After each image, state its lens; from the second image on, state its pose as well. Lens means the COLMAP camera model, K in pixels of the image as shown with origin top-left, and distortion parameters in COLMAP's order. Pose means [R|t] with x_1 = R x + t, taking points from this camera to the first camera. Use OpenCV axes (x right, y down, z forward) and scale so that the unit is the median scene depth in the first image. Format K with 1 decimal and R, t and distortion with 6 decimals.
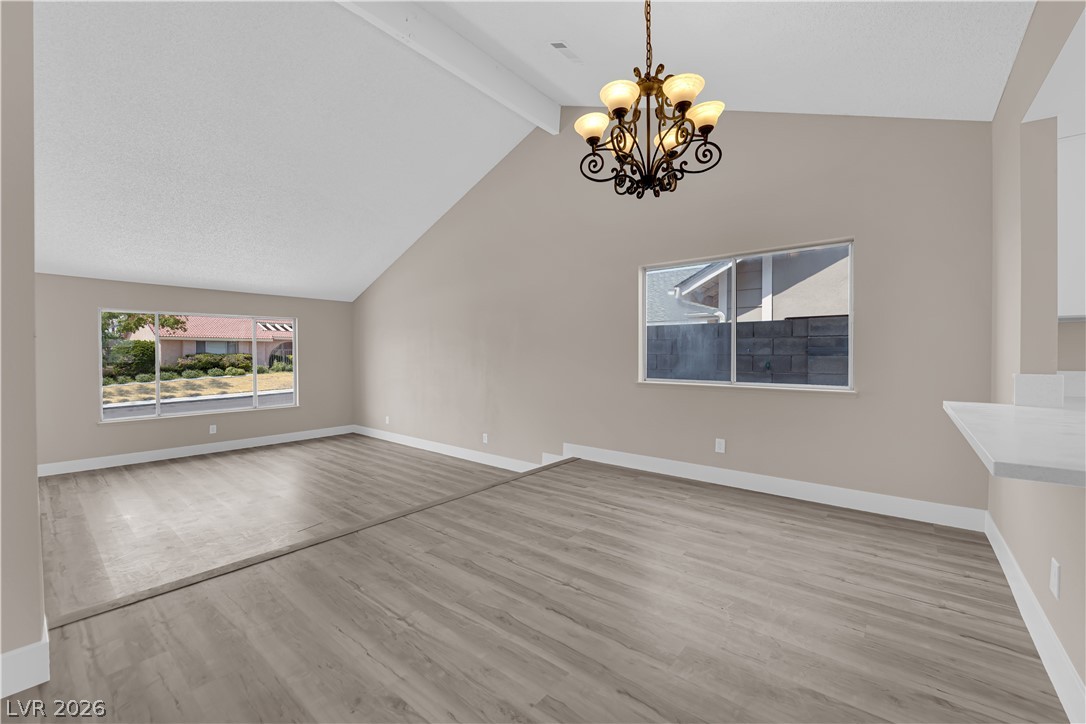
lens RADIAL K [[438.3, 0, 549.5], [0, 438.3, 357.0], [0, 0, 1]] dist [-0.008557, 0.001482]
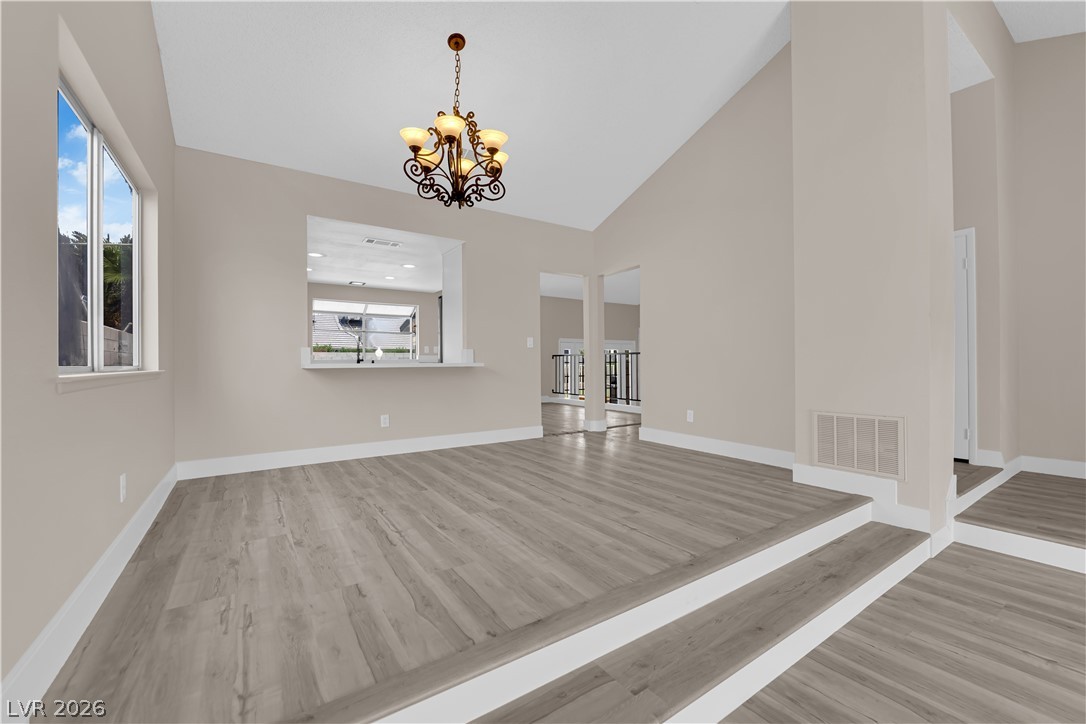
lens RADIAL K [[438.3, 0, 544.8], [0, 438.3, 360.9], [0, 0, 1]] dist [-0.008557, 0.001482]
pose [[-0.955349, 0.008620, 0.295355, -0.291250], [0.009670, 0.999951, 0.002095, 0.063738], [-0.295323, 0.004858, -0.955385, 1.577913]]
